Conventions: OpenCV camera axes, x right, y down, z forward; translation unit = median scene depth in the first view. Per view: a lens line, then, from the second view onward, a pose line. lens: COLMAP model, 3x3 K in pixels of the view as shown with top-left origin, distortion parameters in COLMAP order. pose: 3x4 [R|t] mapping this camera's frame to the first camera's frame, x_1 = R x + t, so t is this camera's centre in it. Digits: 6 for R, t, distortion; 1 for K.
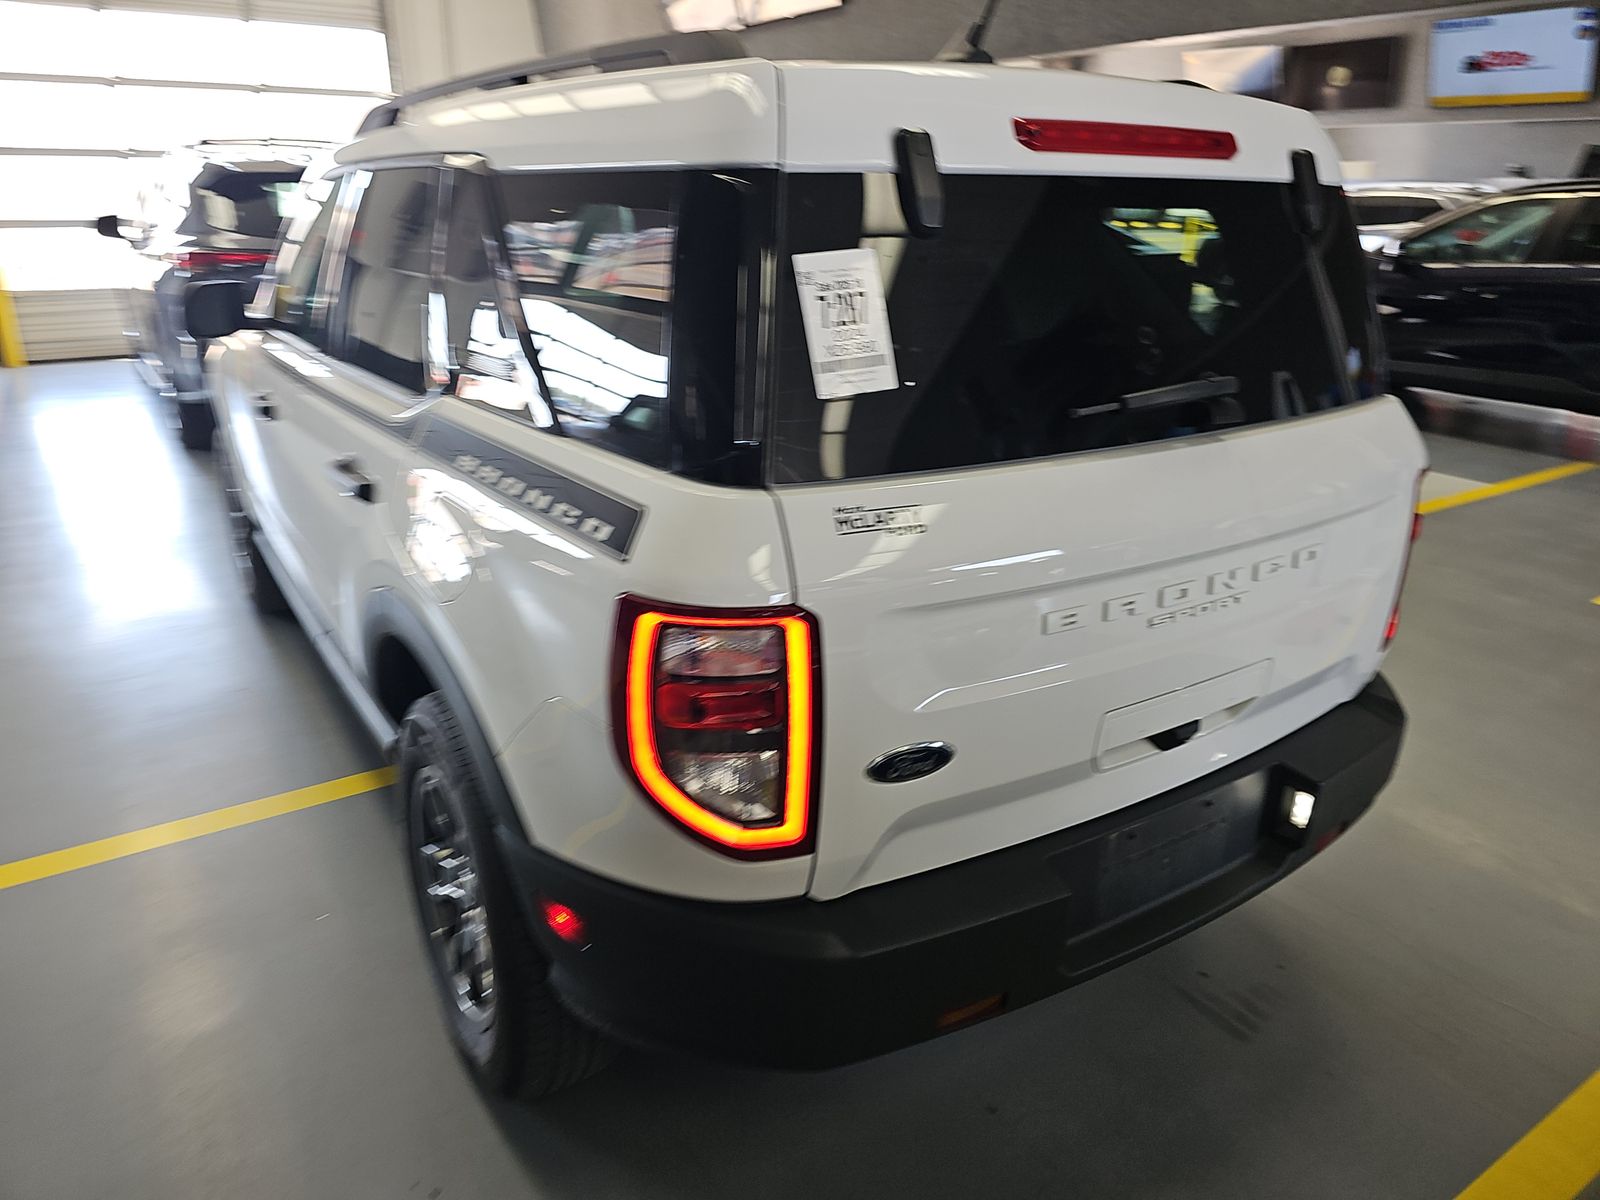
lens RADIAL K [[1073.1, 0, 800.0], [0, 1073.1, 600.0], [0, 0, 1]] dist [0.001918, -0.001506]
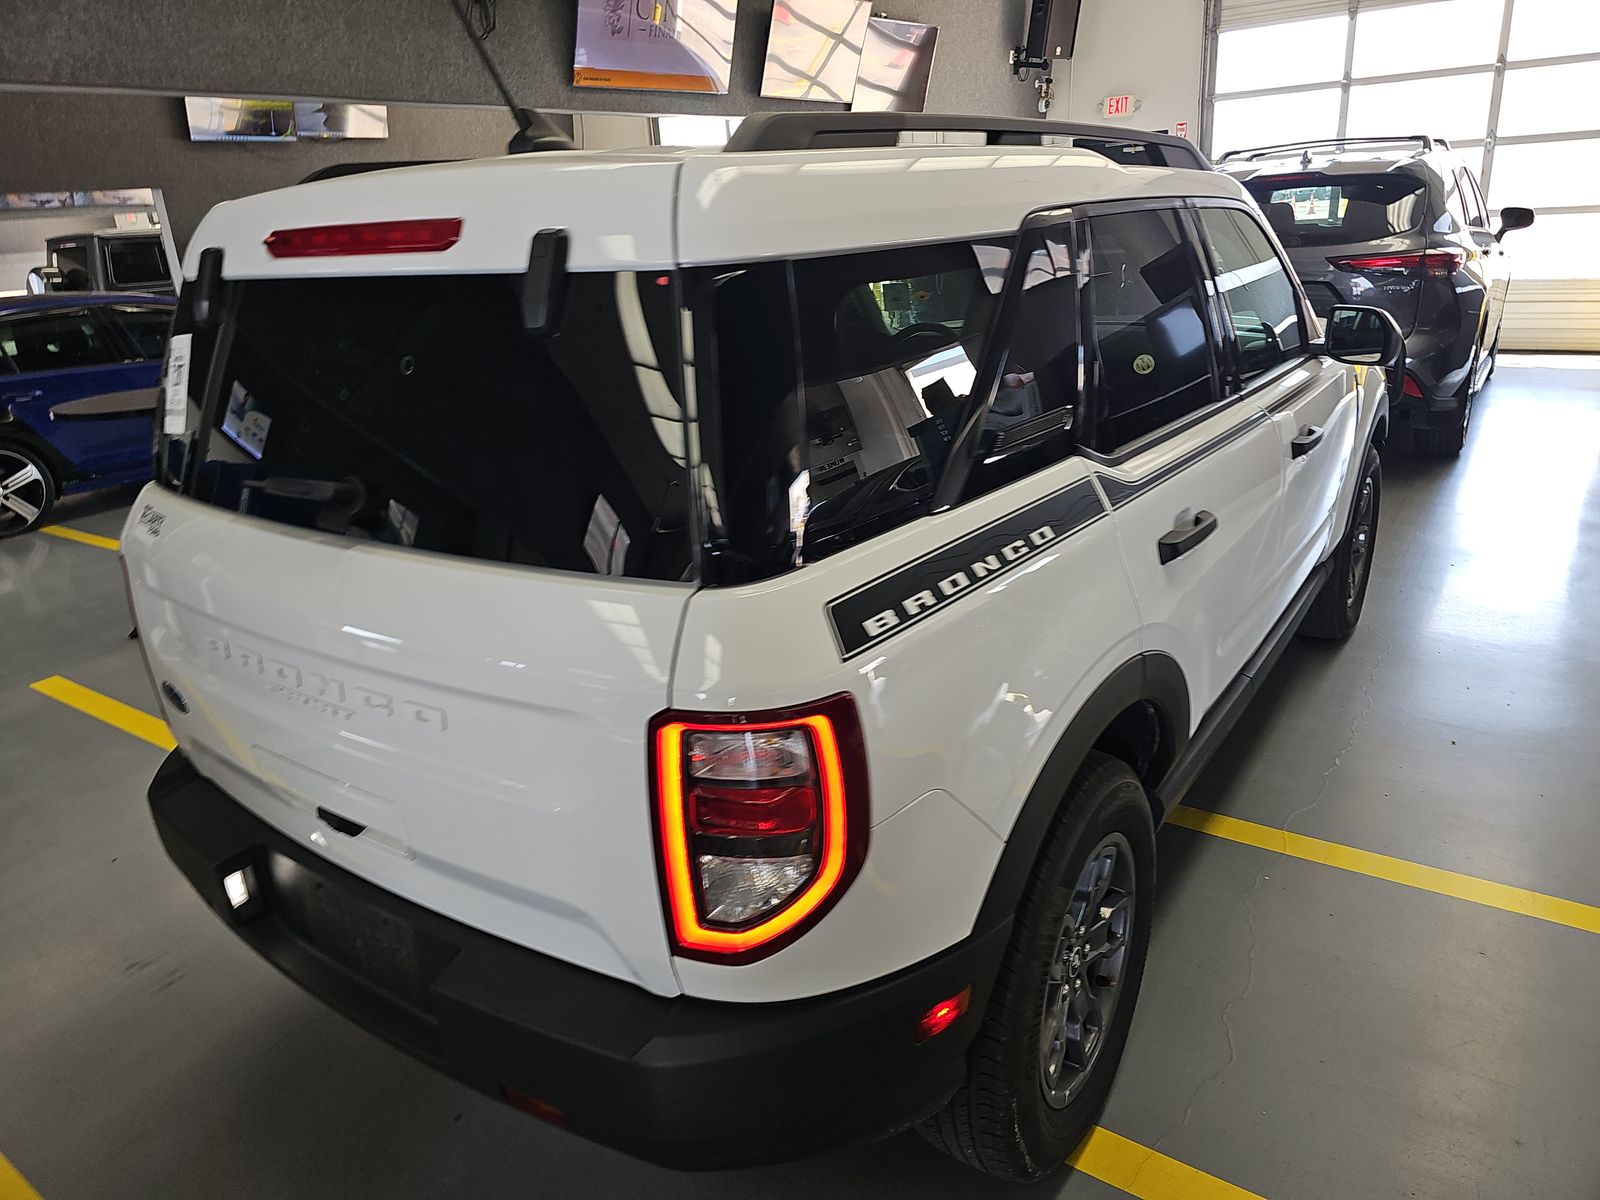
lens RADIAL K [[1073.1, 0, 800.0], [0, 1073.1, 600.0], [0, 0, 1]] dist [0.001918, -0.001506]
pose [[0.379215, 0.285021, -0.880318, 1.634905], [-0.268320, 0.944372, 0.190176, -0.465971], [0.885551, 0.164089, 0.434597, 1.115382]]
